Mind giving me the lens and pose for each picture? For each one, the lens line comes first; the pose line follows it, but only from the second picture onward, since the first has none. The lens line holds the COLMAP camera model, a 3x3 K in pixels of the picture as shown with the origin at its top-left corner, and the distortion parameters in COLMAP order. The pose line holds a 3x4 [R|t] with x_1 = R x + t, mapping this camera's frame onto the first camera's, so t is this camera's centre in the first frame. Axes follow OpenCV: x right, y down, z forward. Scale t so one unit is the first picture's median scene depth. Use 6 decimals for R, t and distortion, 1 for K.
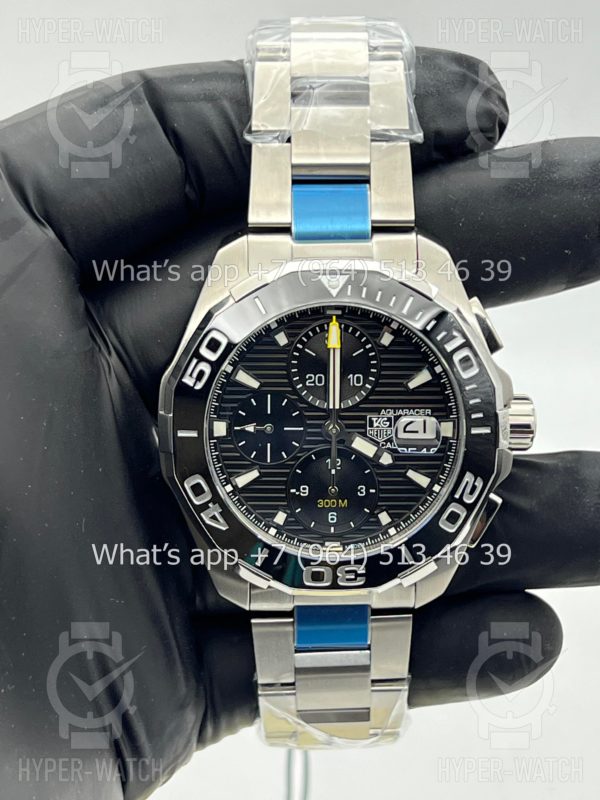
lens RADIAL K [[1862.0, 0, 301.0], [0, 1862.0, 382.6], [0, 0, 1]] dist [0.179000, 0.000000]
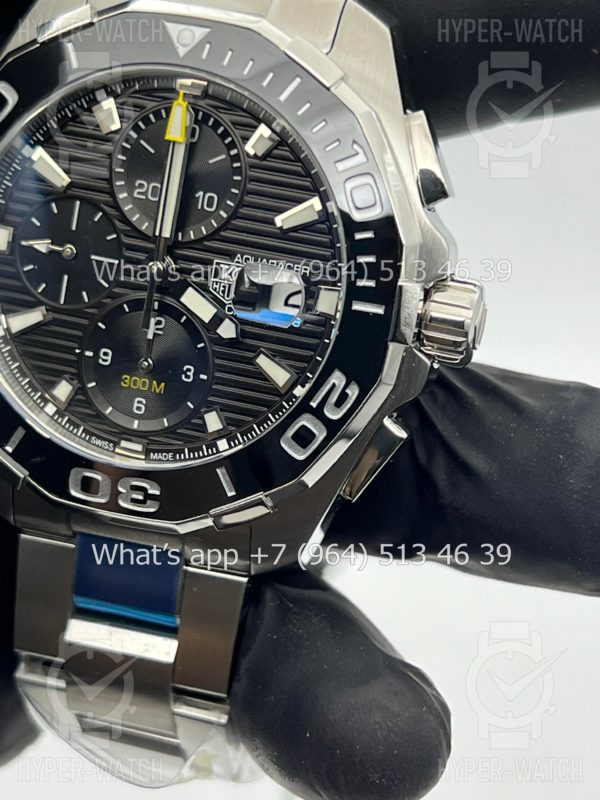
lens RADIAL K [[1862.0, 0, 322.1], [0, 1862.0, 402.7], [0, 0, 1]] dist [0.179000, 0.000000]
pose [[0.949602, 0.188625, -0.250352, 0.243465], [-0.200690, 0.979377, -0.023329, 0.074355], [0.240788, 0.072396, 0.967874, 0.385911]]
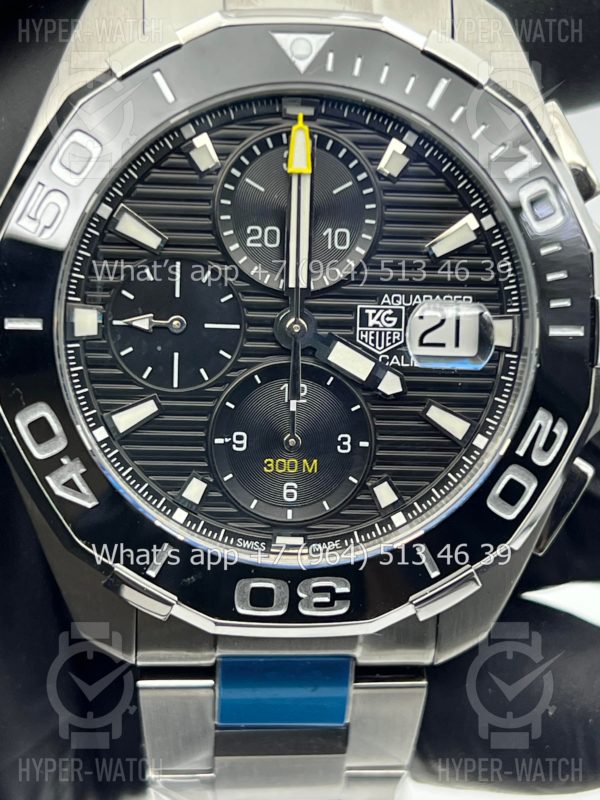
lens RADIAL K [[1862.0, 0, 293.6], [0, 1862.0, 402.2], [0, 0, 1]] dist [0.179000, 0.000000]
pose [[0.999039, 0.017493, 0.040196, -0.004627], [-0.015048, 0.998064, -0.060345, 0.079775], [-0.041174, 0.059682, 0.997368, 0.457096]]
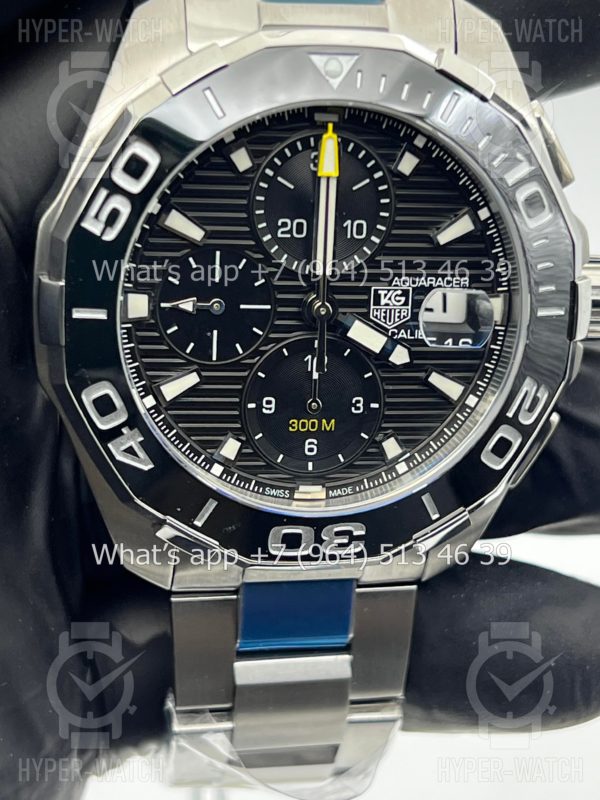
lens RADIAL K [[1862.0, 0, 300.5], [0, 1862.0, 398.5], [0, 0, 1]] dist [0.179000, 0.000000]
pose [[0.984042, -0.000875, 0.177936, -0.100078], [-0.014832, 0.996105, 0.086922, 0.001027], [-0.177319, -0.088174, 0.980196, 0.385773]]
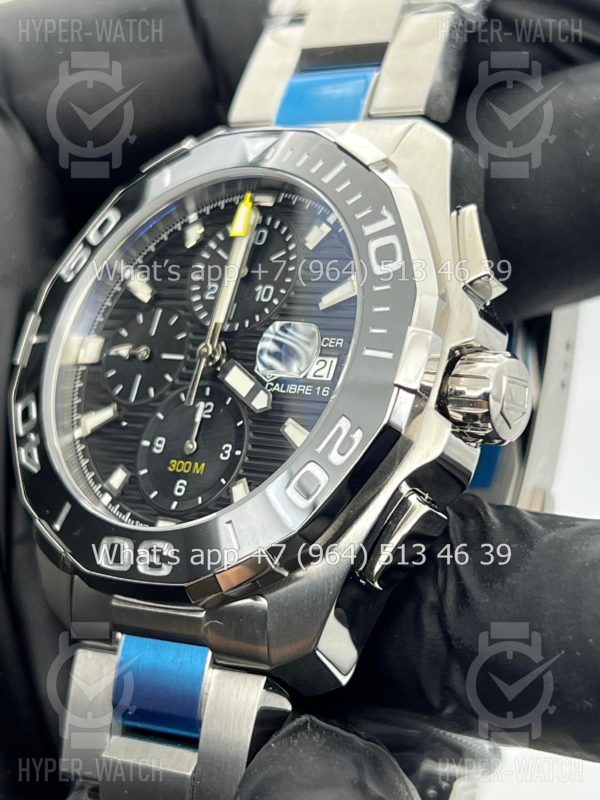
lens RADIAL K [[1862.0, 0, 291.4], [0, 1862.0, 399.9], [0, 0, 1]] dist [0.179000, 0.000000]
pose [[0.775920, 0.044970, -0.629227, 0.459477], [-0.330740, 0.878372, -0.345070, 0.259667], [0.537177, 0.475857, 0.696420, 0.557952]]
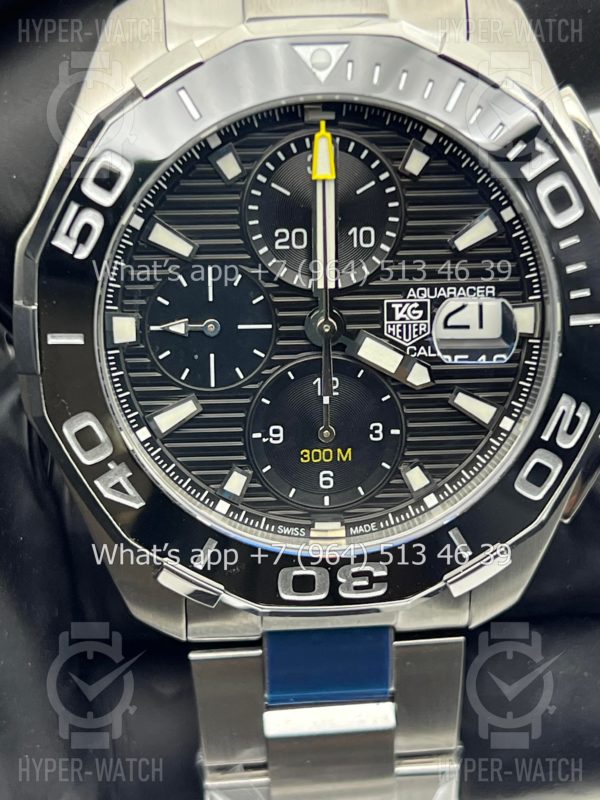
lens RADIAL K [[1862.0, 0, 292.2], [0, 1862.0, 394.2], [0, 0, 1]] dist [0.179000, 0.000000]
pose [[0.999255, -0.027096, 0.027486, -0.008799], [0.025797, 0.998583, 0.046554, 0.019283], [-0.028708, -0.045810, 0.998538, 0.432945]]
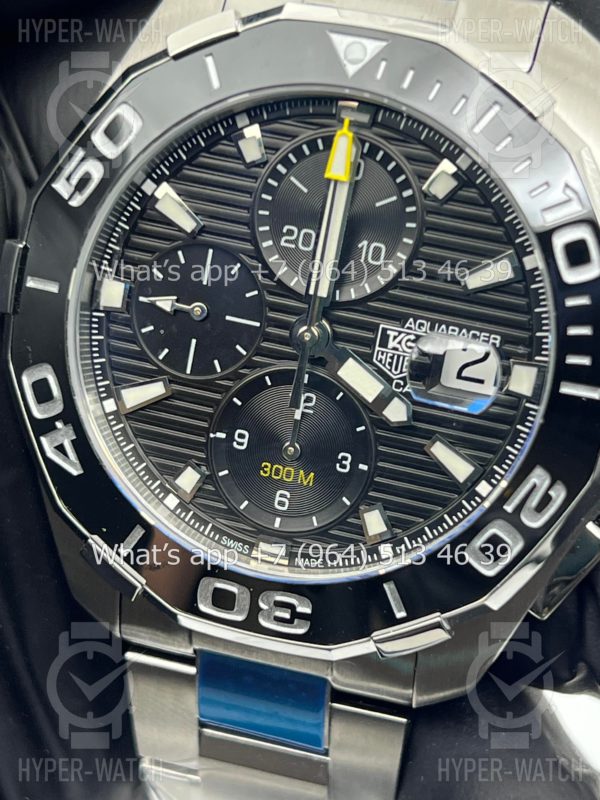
lens RADIAL K [[1862.0, 0, 301.1], [0, 1862.0, 400.2], [0, 0, 1]] dist [0.179000, 0.000000]
pose [[0.950566, 0.204143, -0.233989, 0.142542], [-0.212641, 0.977064, -0.011403, 0.049691], [0.226294, 0.060595, 0.972172, 0.484250]]
